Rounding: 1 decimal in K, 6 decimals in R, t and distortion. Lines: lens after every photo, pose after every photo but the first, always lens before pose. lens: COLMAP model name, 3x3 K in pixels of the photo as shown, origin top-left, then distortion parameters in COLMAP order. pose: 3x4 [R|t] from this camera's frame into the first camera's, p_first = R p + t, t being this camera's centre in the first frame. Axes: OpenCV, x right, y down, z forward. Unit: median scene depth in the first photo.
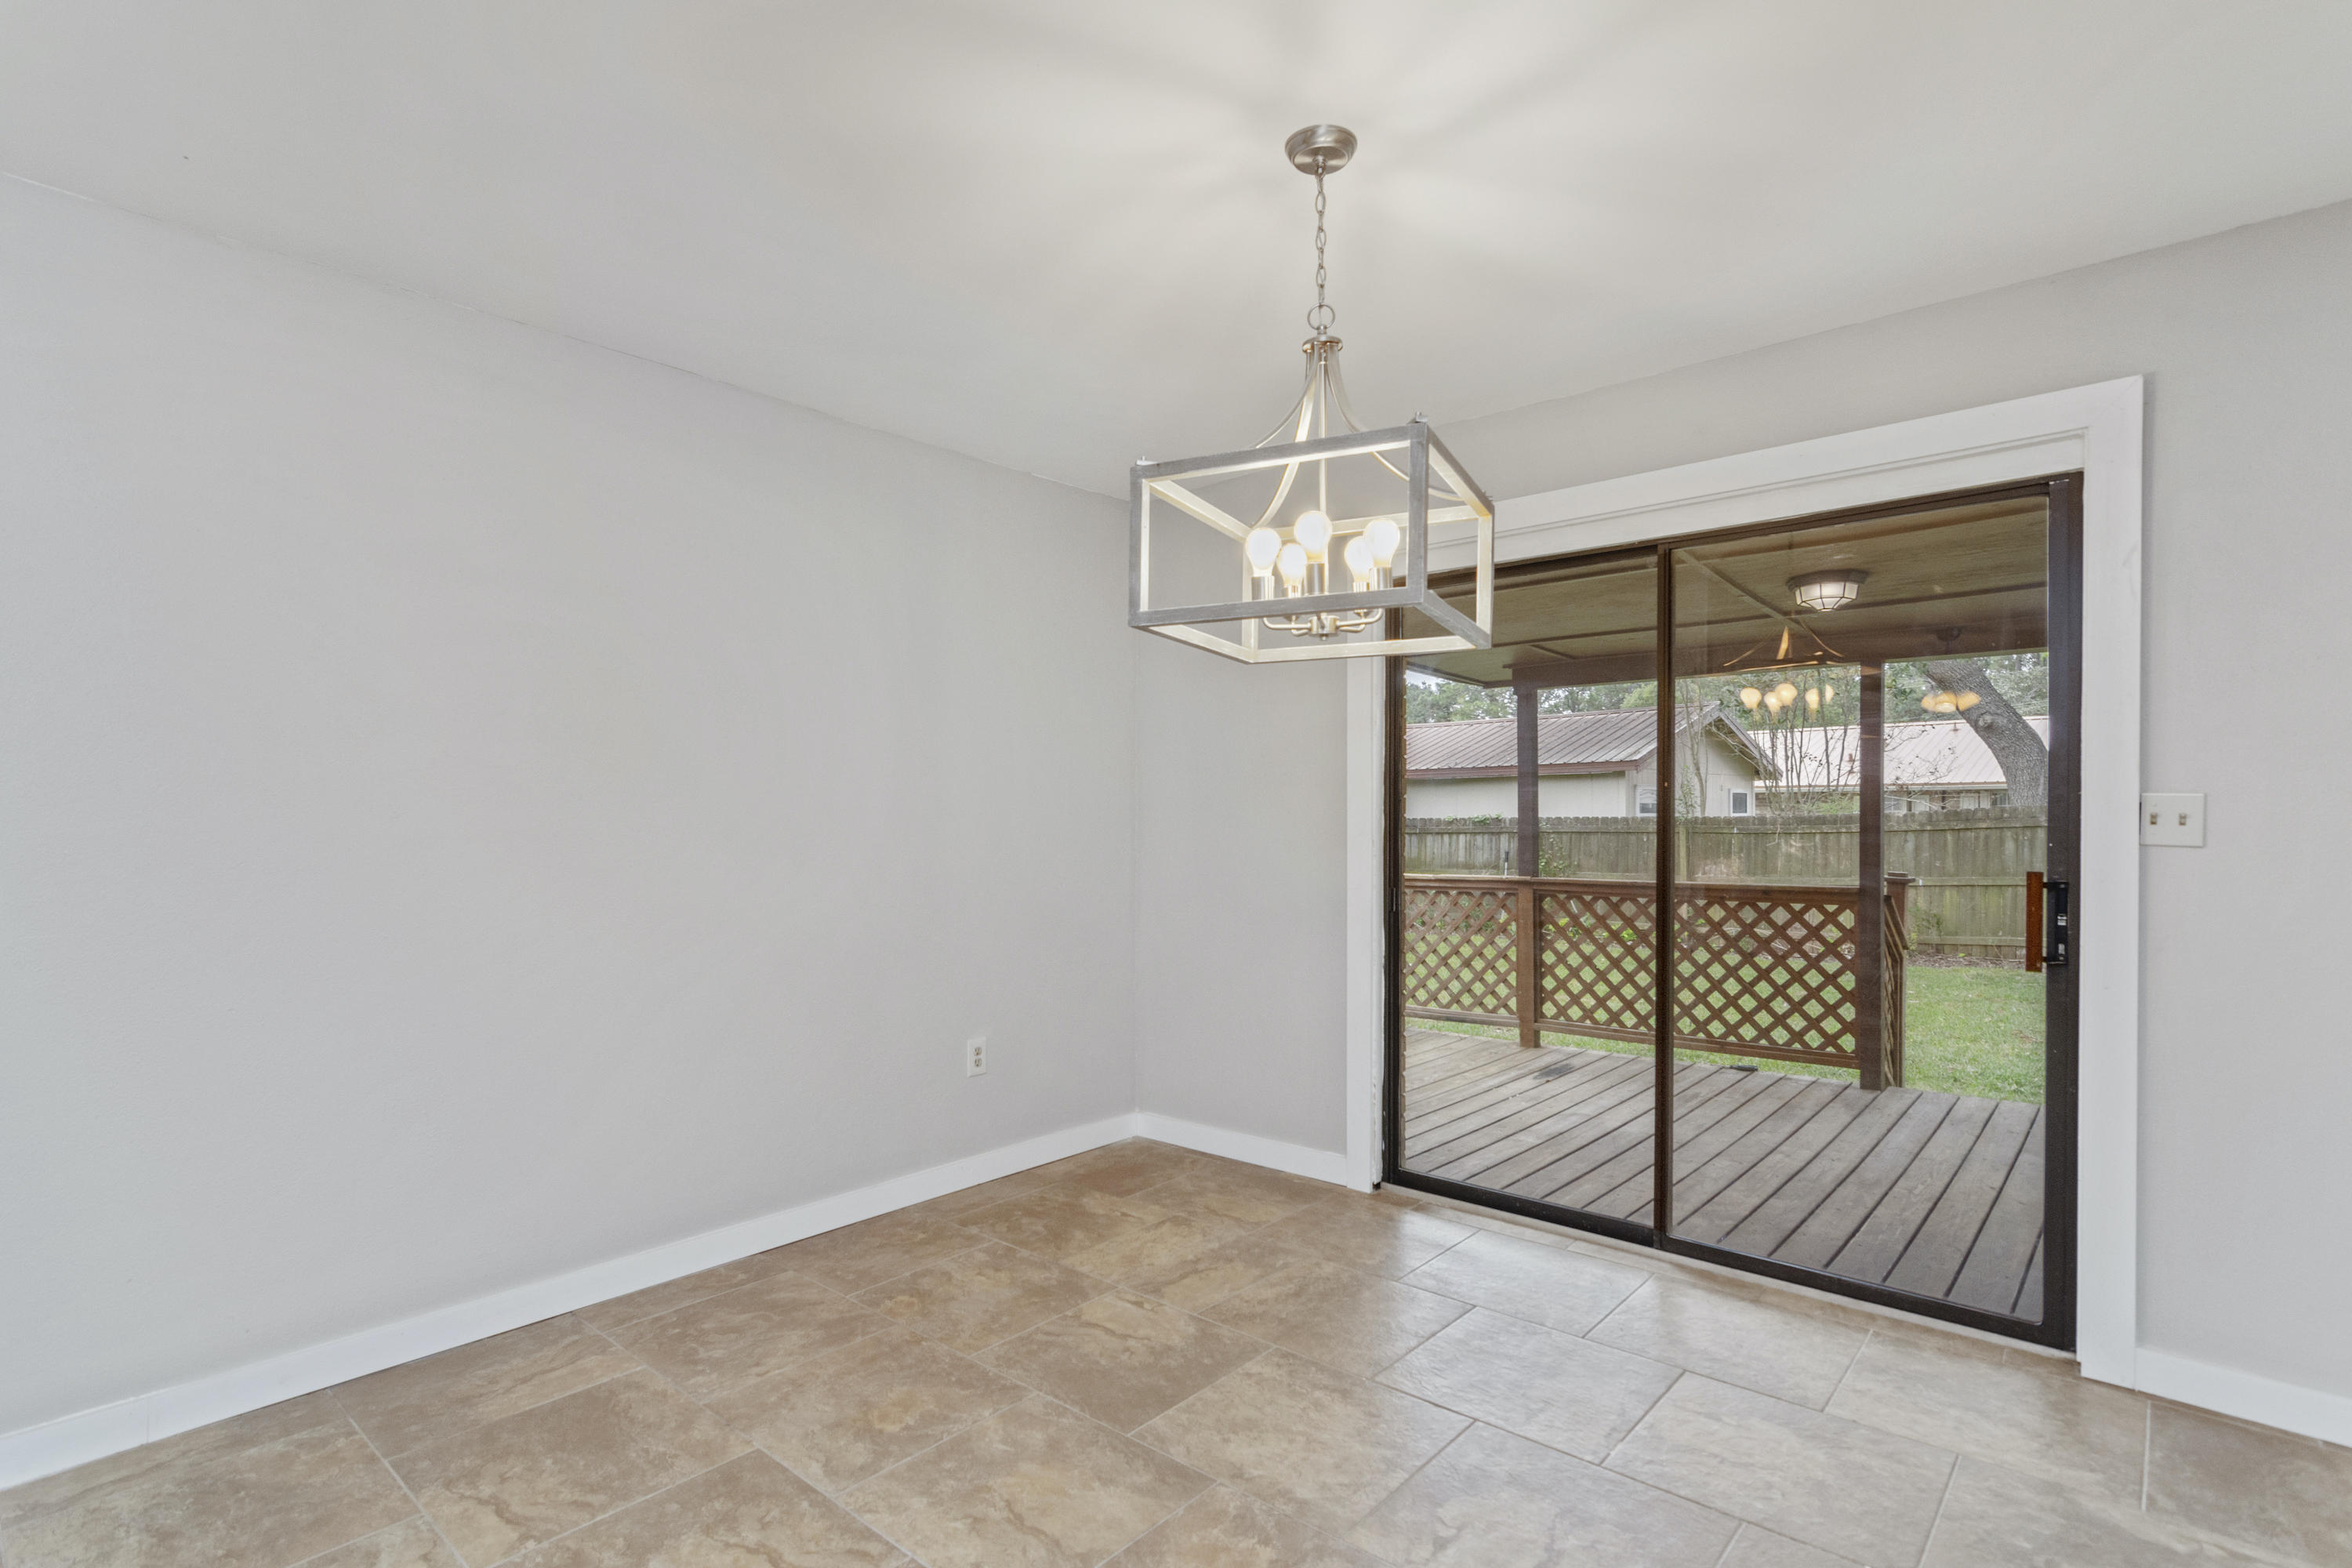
lens RADIAL K [[1162.3, 0, 1170.2], [0, 1162.3, 813.2], [0, 0, 1]] dist [0.001101, 0.001650]
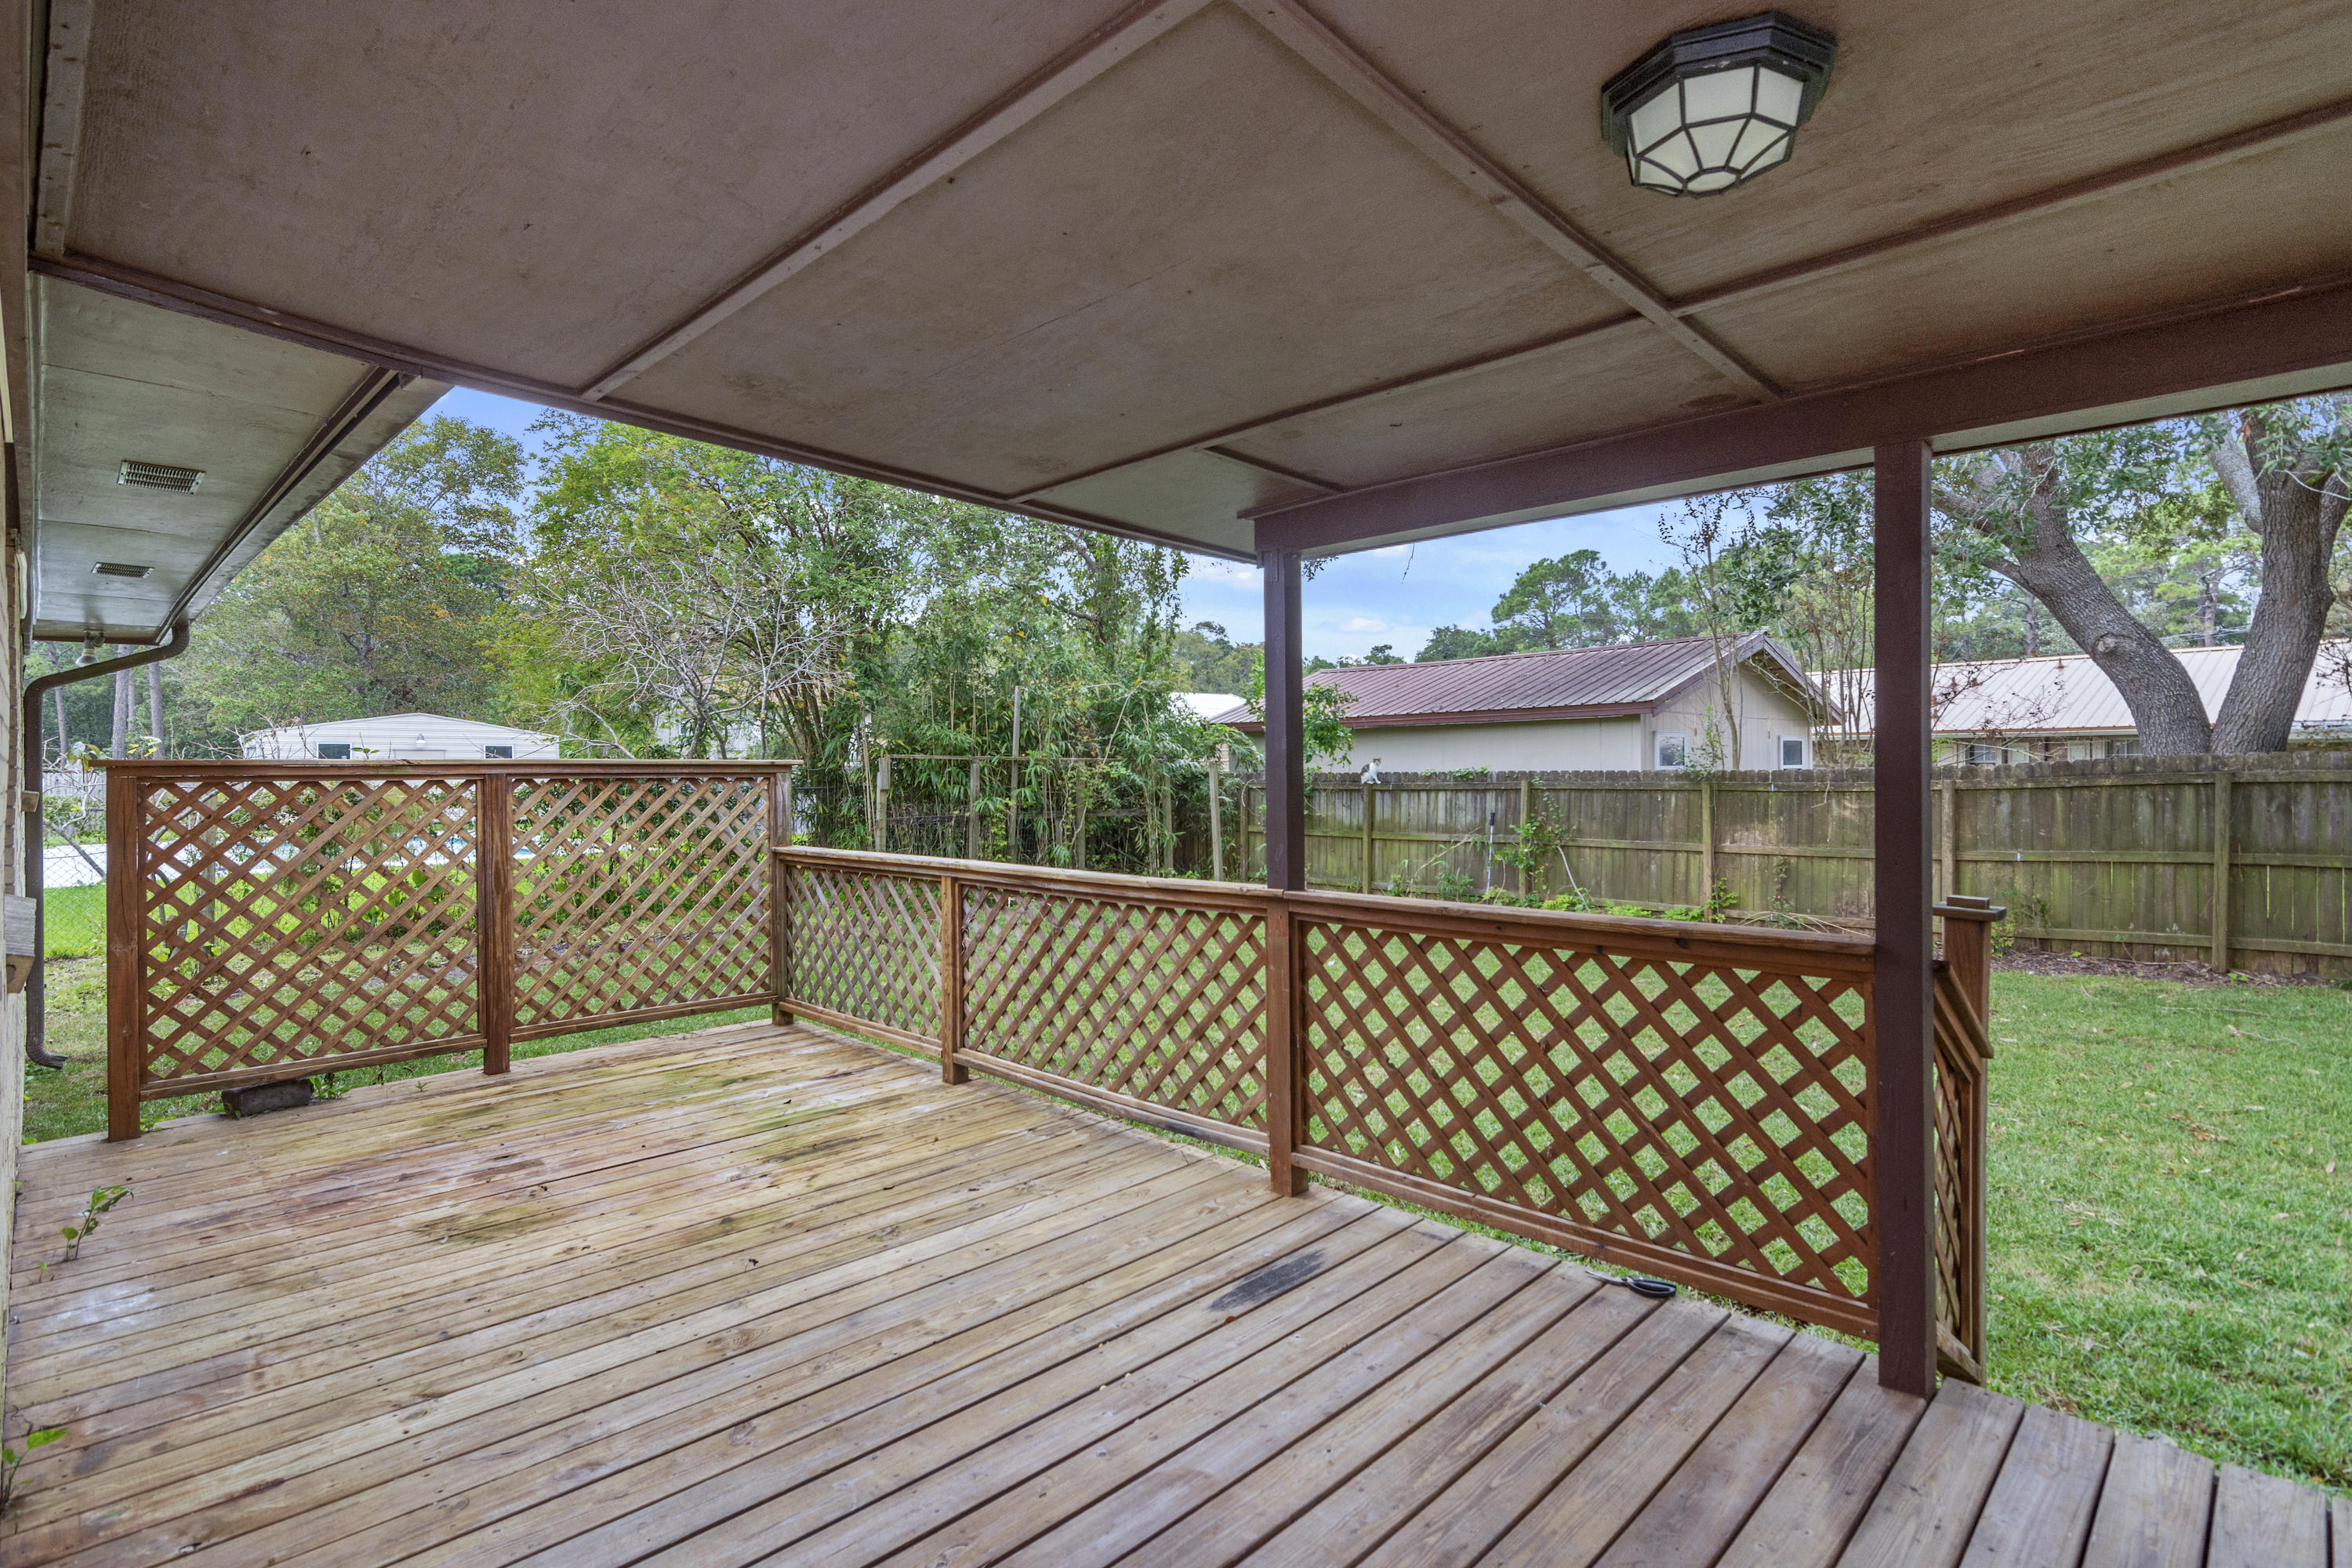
lens RADIAL K [[1128.2, 0, 1171.7], [0, 1128.2, 759.7], [0, 0, 1]] dist [0.002323, 0.000614]
pose [[0.997499, -0.003013, -0.070619, 0.295913], [0.002760, 0.999989, -0.003683, -0.006196], [0.070629, 0.003479, 0.997497, 0.456794]]
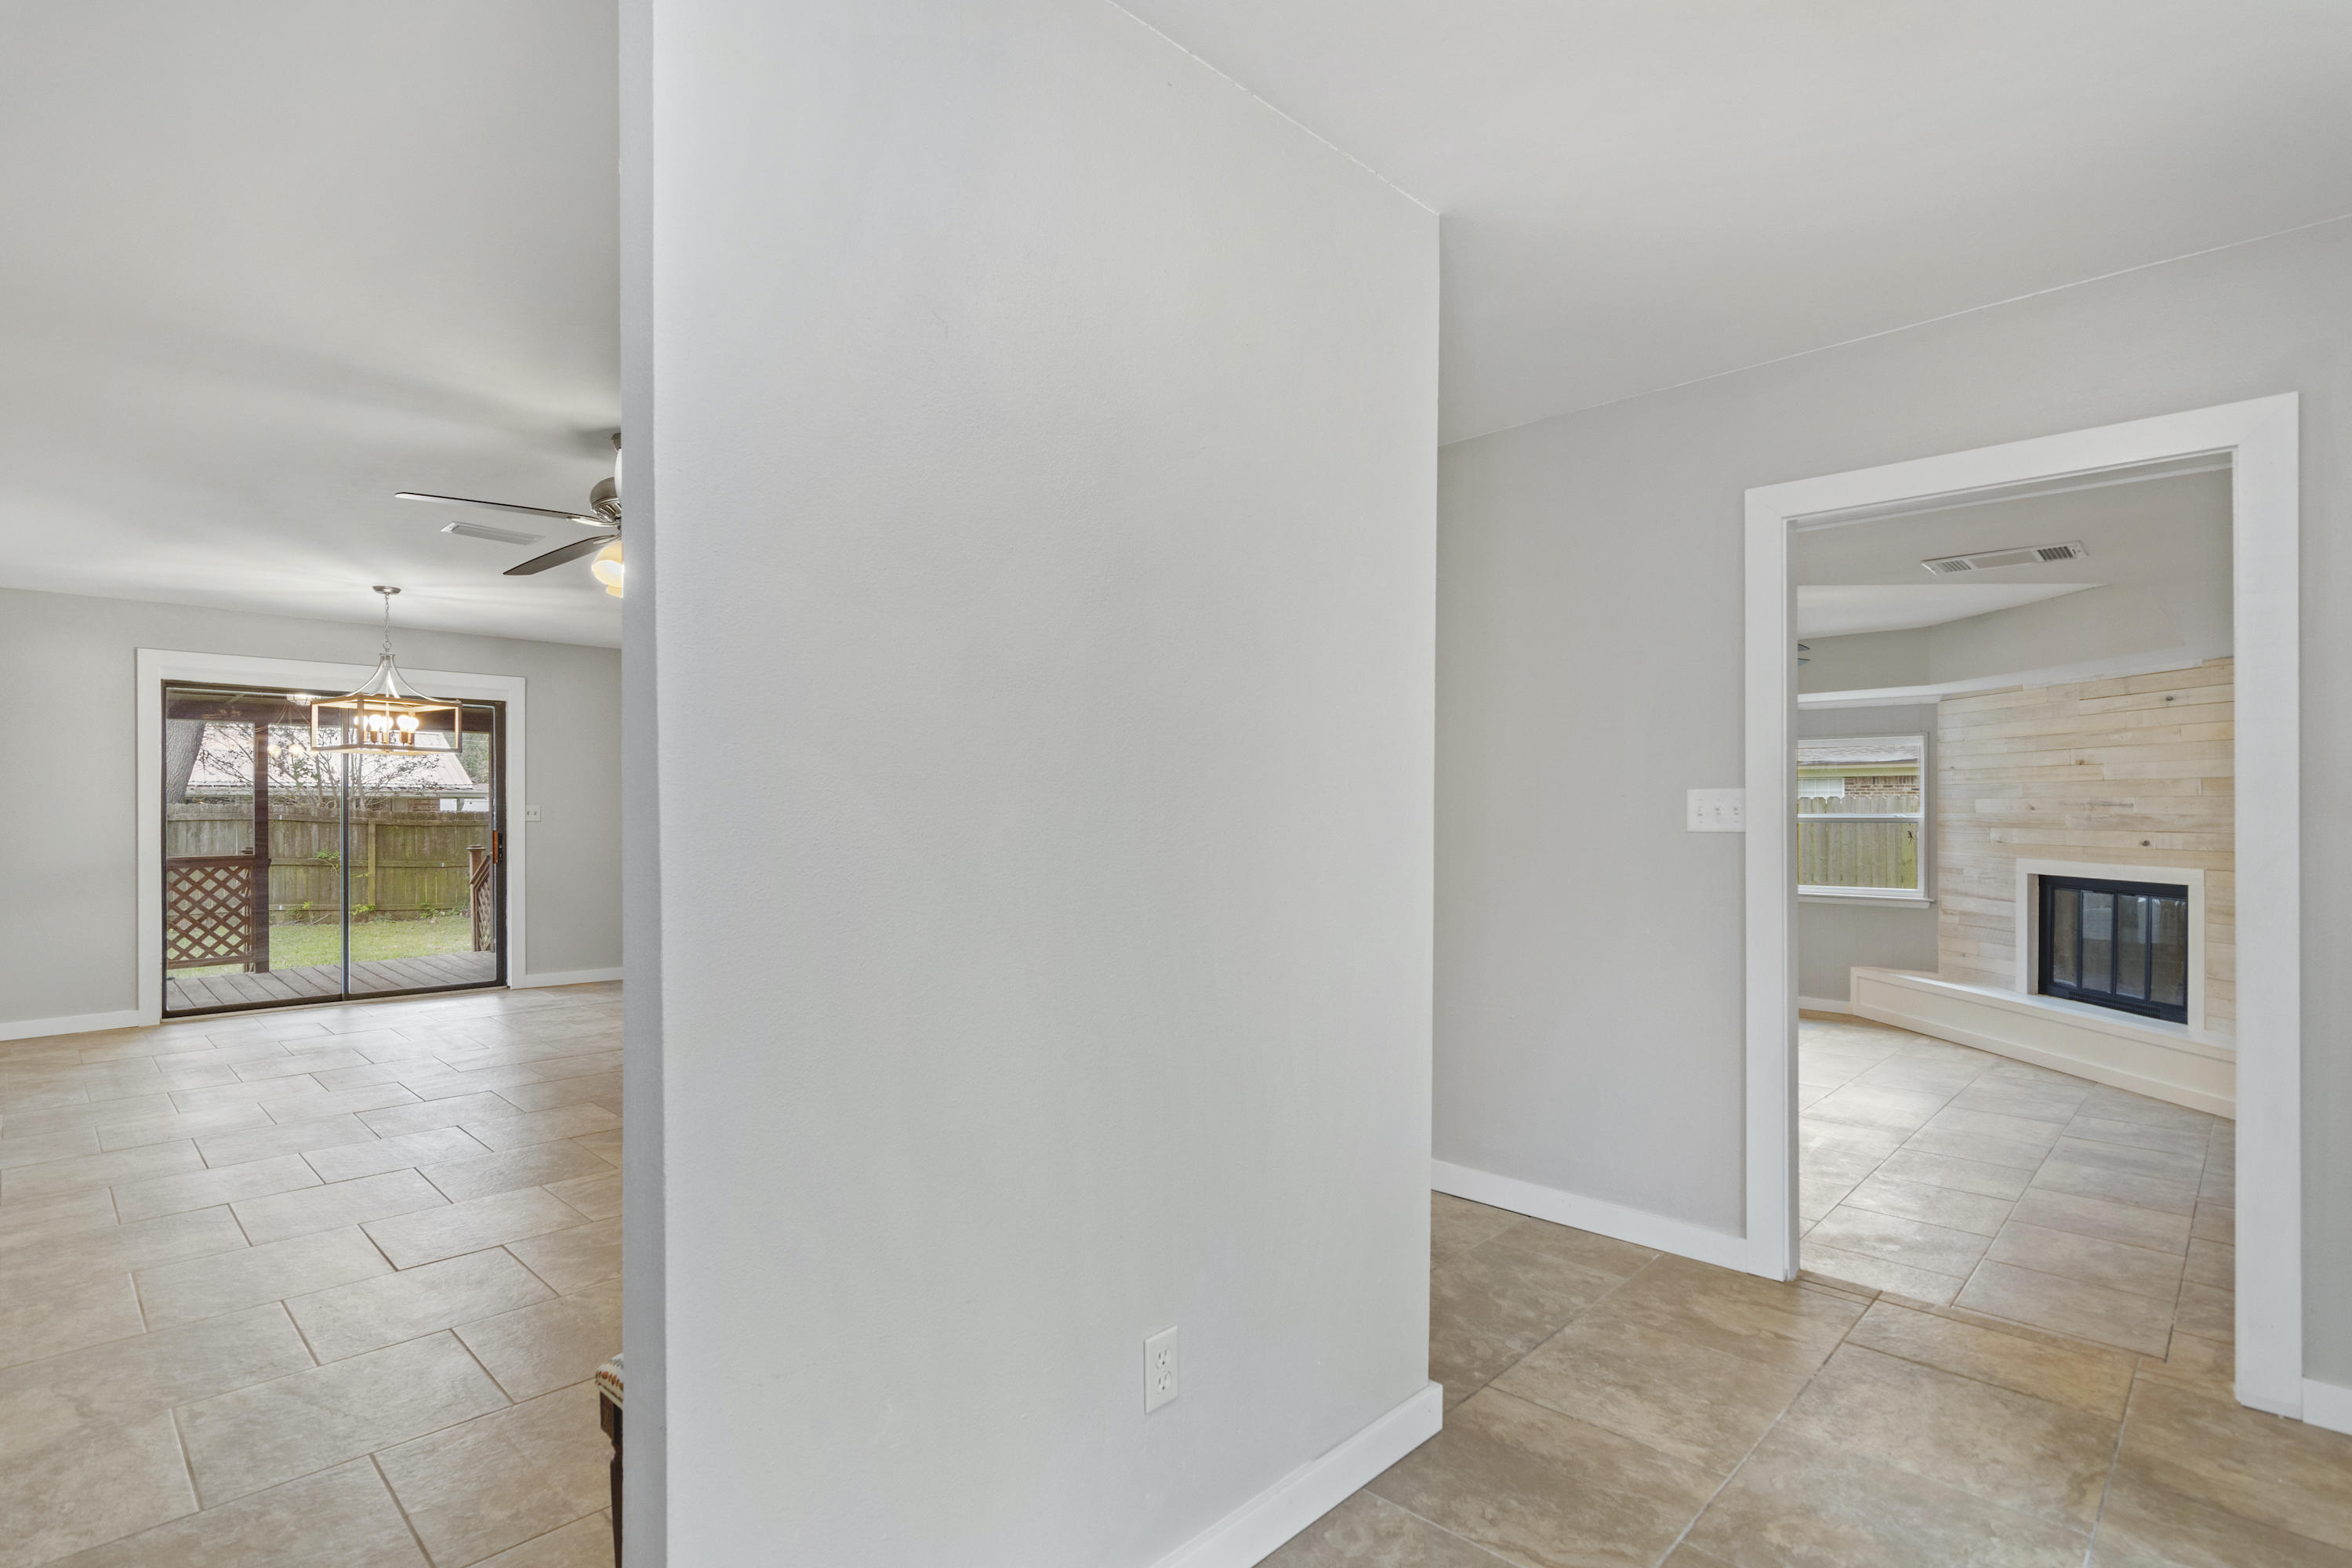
lens RADIAL K [[1162.3, 0, 1170.2], [0, 1162.3, 813.2], [0, 0, 1]] dist [0.001101, 0.001650]
pose [[0.075991, -0.001386, 0.997108, -0.839356], [-0.001835, 0.999997, 0.001530, -0.001029], [-0.997107, -0.001946, 0.075988, -0.383372]]
